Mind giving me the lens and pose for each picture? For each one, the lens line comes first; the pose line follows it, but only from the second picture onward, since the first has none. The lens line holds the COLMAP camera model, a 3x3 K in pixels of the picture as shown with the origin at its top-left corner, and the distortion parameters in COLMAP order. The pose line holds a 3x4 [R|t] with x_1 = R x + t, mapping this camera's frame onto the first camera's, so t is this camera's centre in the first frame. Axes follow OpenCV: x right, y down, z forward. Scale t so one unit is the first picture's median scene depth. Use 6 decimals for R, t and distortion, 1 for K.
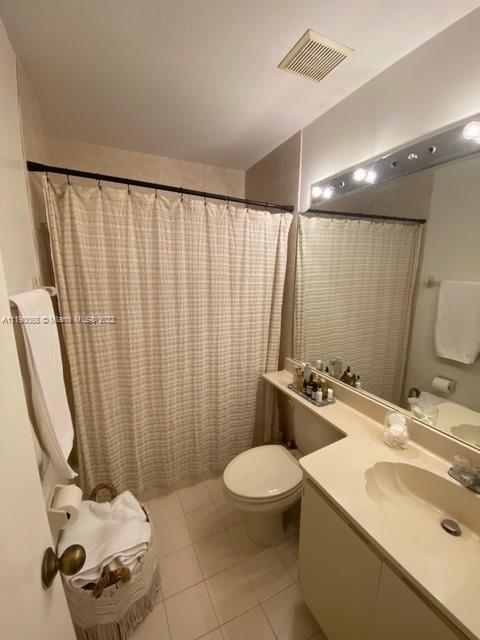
lens RADIAL K [[259.1, 0, 237.9], [0, 259.1, 323.9], [0, 0, 1]] dist [-0.023846, -0.003539]
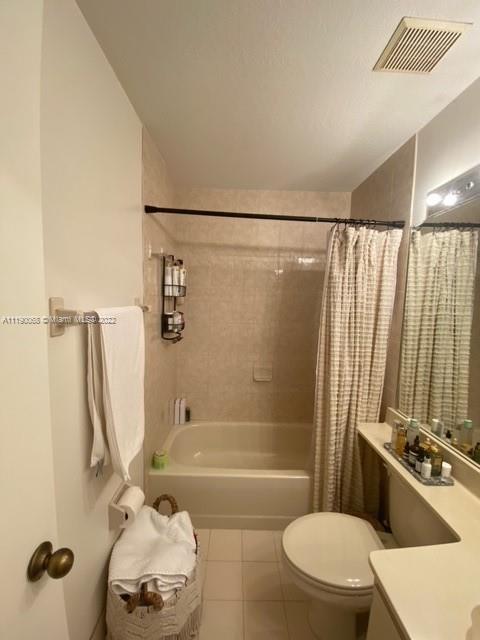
lens RADIAL K [[259.1, 0, 237.3], [0, 259.1, 321.9], [0, 0, 1]] dist [-0.023846, -0.003539]
pose [[0.897216, 0.055657, -0.438071, 0.124223], [-0.109028, 0.989234, -0.097619, 0.001200], [0.427921, 0.135347, 0.893624, 0.091982]]
